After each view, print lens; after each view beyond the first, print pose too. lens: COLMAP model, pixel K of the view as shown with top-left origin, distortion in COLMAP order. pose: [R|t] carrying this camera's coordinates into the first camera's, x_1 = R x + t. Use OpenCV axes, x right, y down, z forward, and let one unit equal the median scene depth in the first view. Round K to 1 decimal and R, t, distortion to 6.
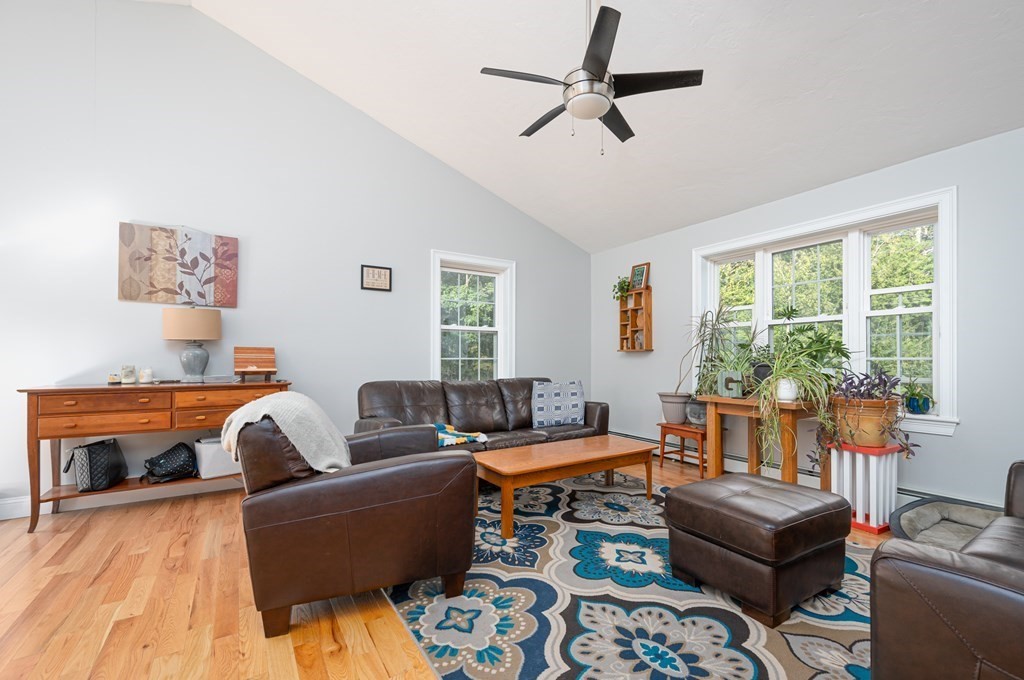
lens RADIAL K [[448.7, 0, 556.8], [0, 448.7, 356.7], [0, 0, 1]] dist [-0.000503, -0.000100]
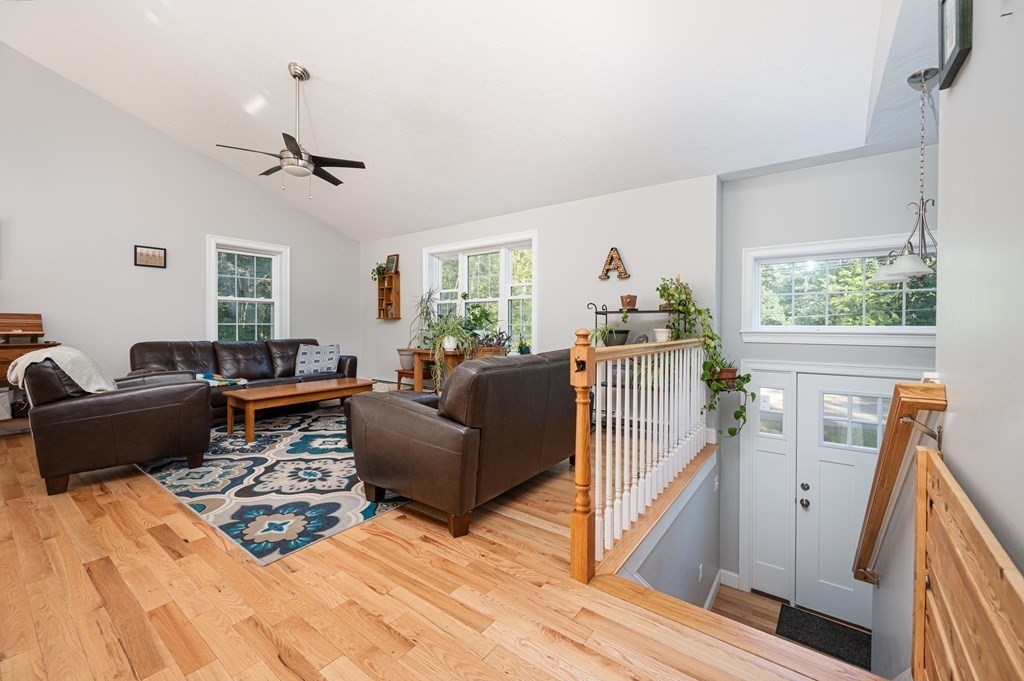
lens RADIAL K [[415.8, 0, 525.7], [0, 415.8, 328.8], [0, 0, 1]] dist [0.000910, 0.000045]
pose [[0.949307, -0.000550, 0.314350, 0.237604], [-0.003911, 0.999900, 0.013559, -0.001367], [-0.314326, -0.014101, 0.949210, -0.443116]]
